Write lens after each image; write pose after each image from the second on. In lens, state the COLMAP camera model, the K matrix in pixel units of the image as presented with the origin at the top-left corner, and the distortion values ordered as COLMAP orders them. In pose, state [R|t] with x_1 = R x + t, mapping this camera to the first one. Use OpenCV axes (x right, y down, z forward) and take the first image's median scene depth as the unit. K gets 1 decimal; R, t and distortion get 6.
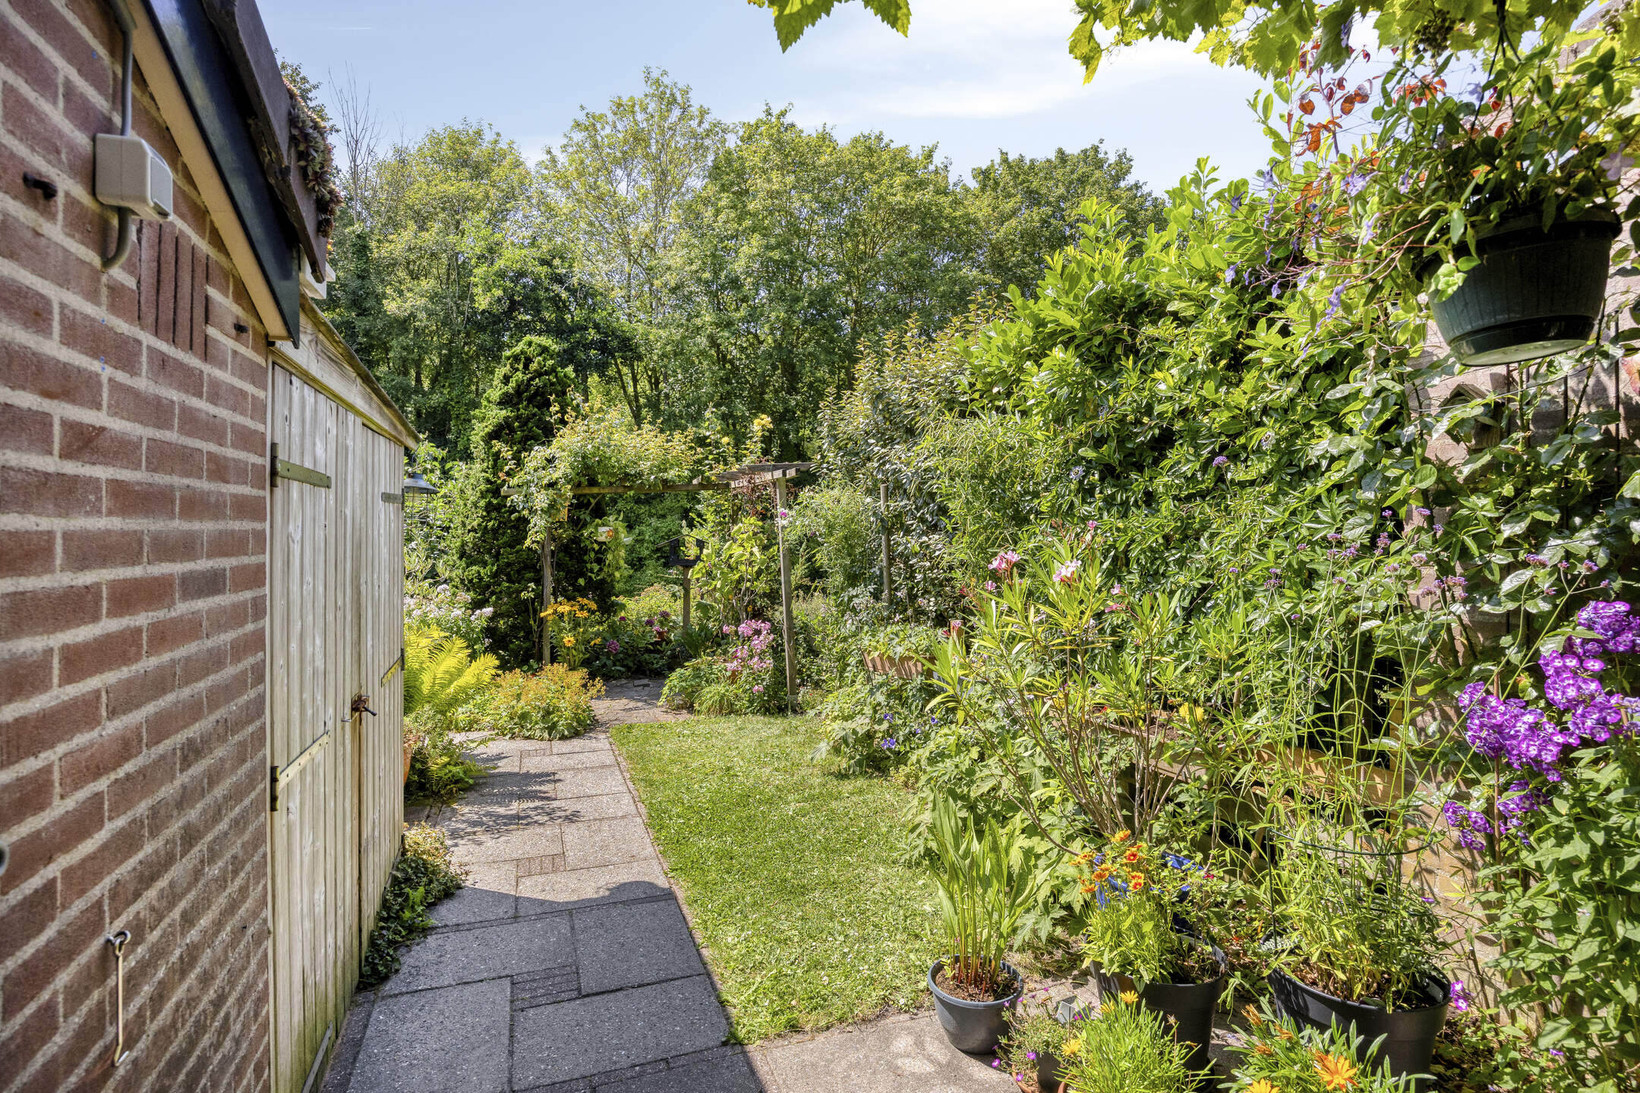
lens RADIAL K [[818.2, 0, 822.5], [0, 818.2, 532.6], [0, 0, 1]] dist [-0.000501, 0.000170]
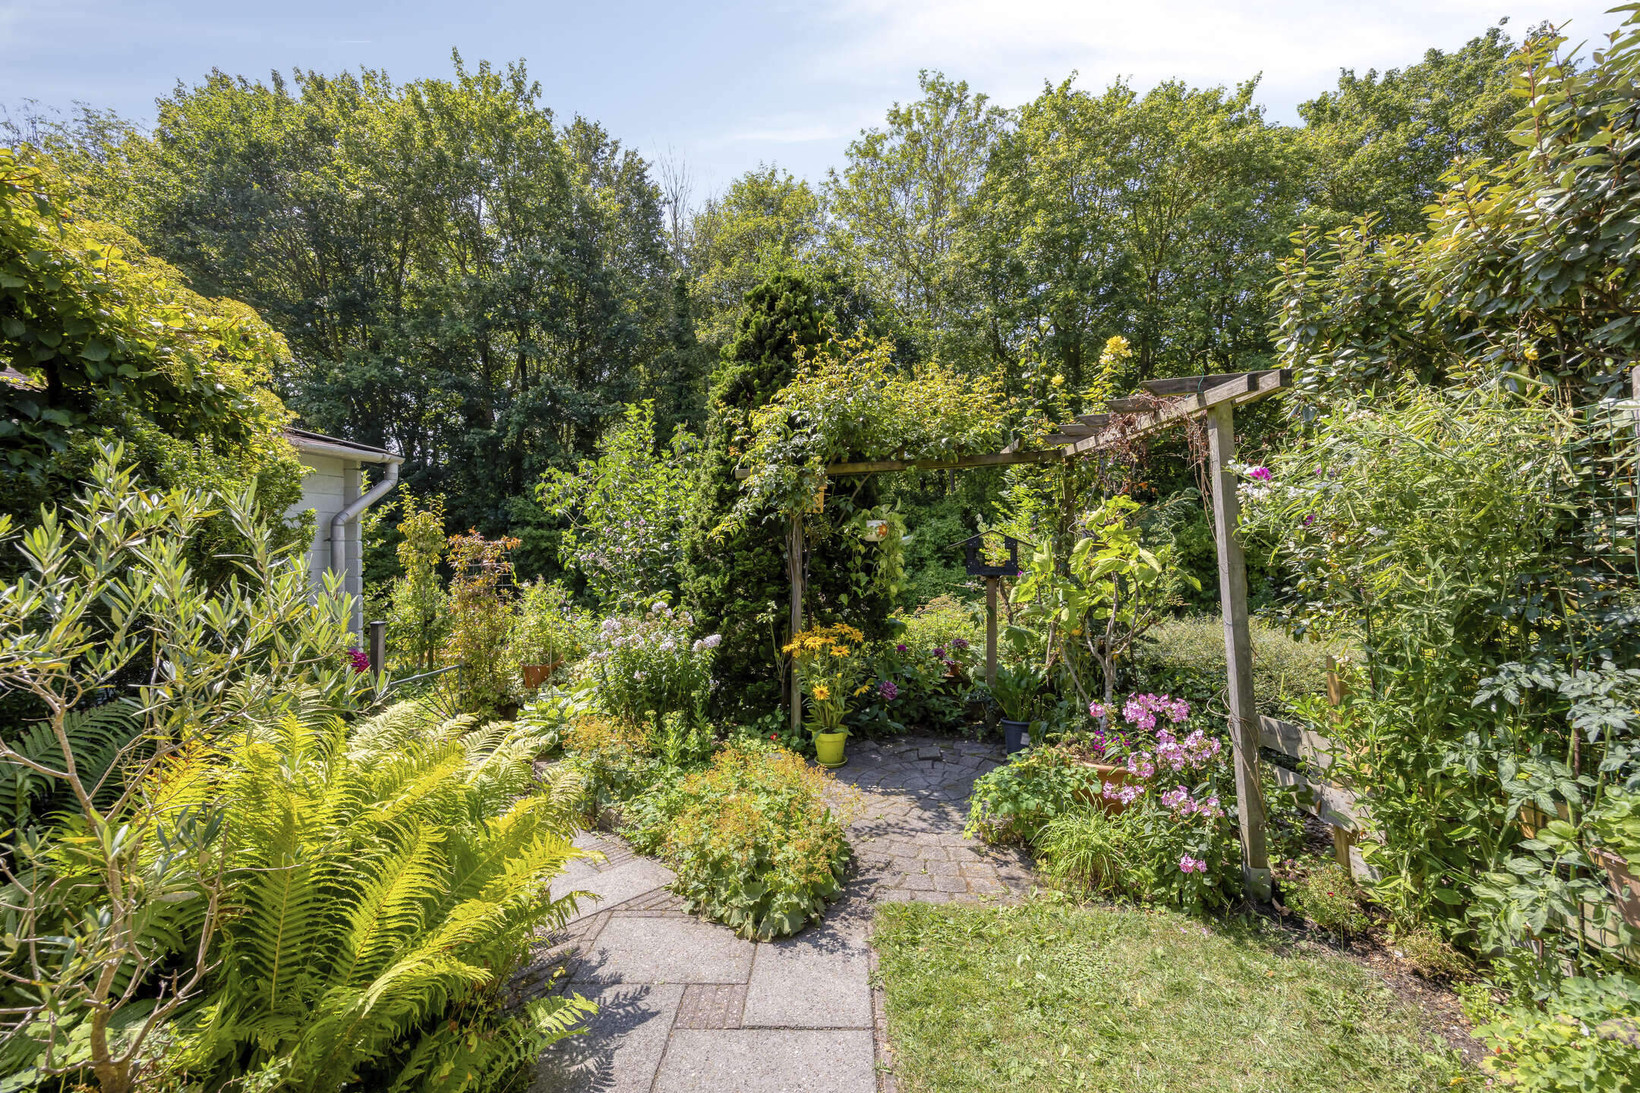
lens RADIAL K [[663.3, 0, 816.2], [0, 663.3, 538.3], [0, 0, 1]] dist [-0.000380, 0.000301]
pose [[0.931021, -0.009010, -0.364855, -0.106962], [0.010834, 0.999937, 0.002953, 0.006436], [0.364805, -0.006702, 0.931060, 0.456603]]
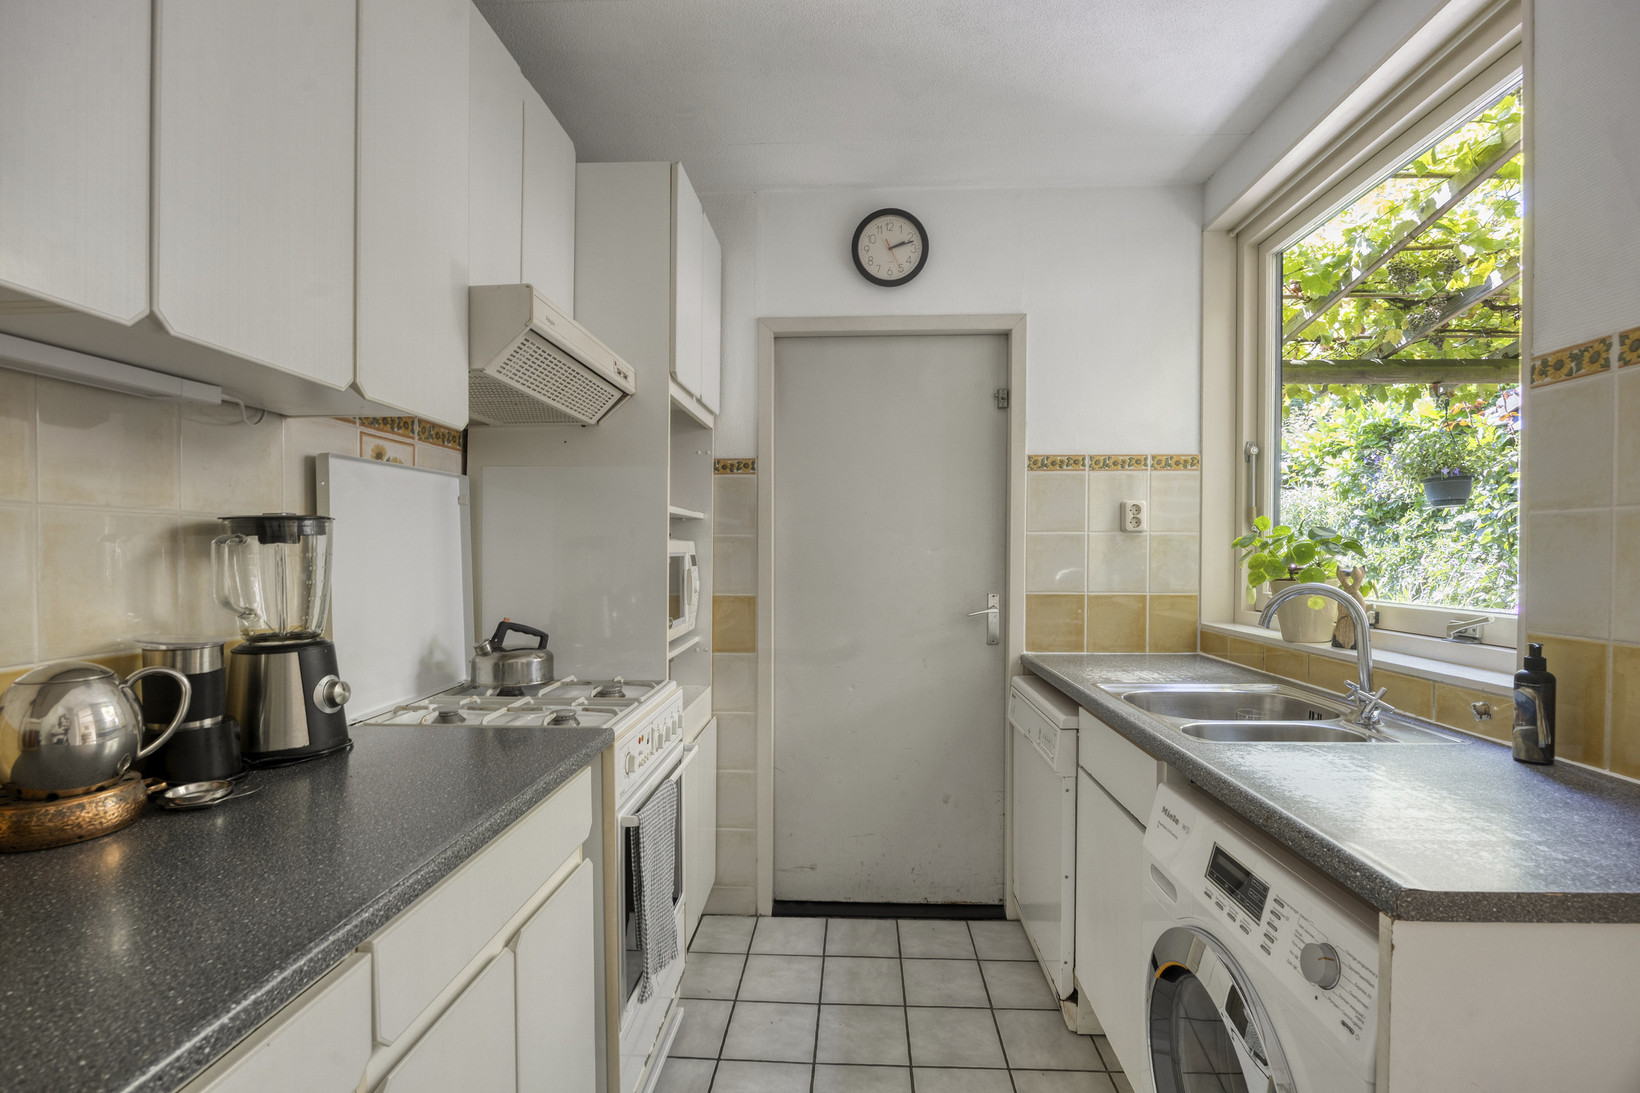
lens RADIAL K [[746.6, 0, 819.7], [0, 746.6, 558.0], [0, 0, 1]] dist [0.002786, 0.000114]
pose [[0.922588, 0.002558, -0.385777, -0.119706], [0.000860, 0.999962, 0.008687, -0.007116], [0.385785, -0.008347, 0.922551, -0.805155]]
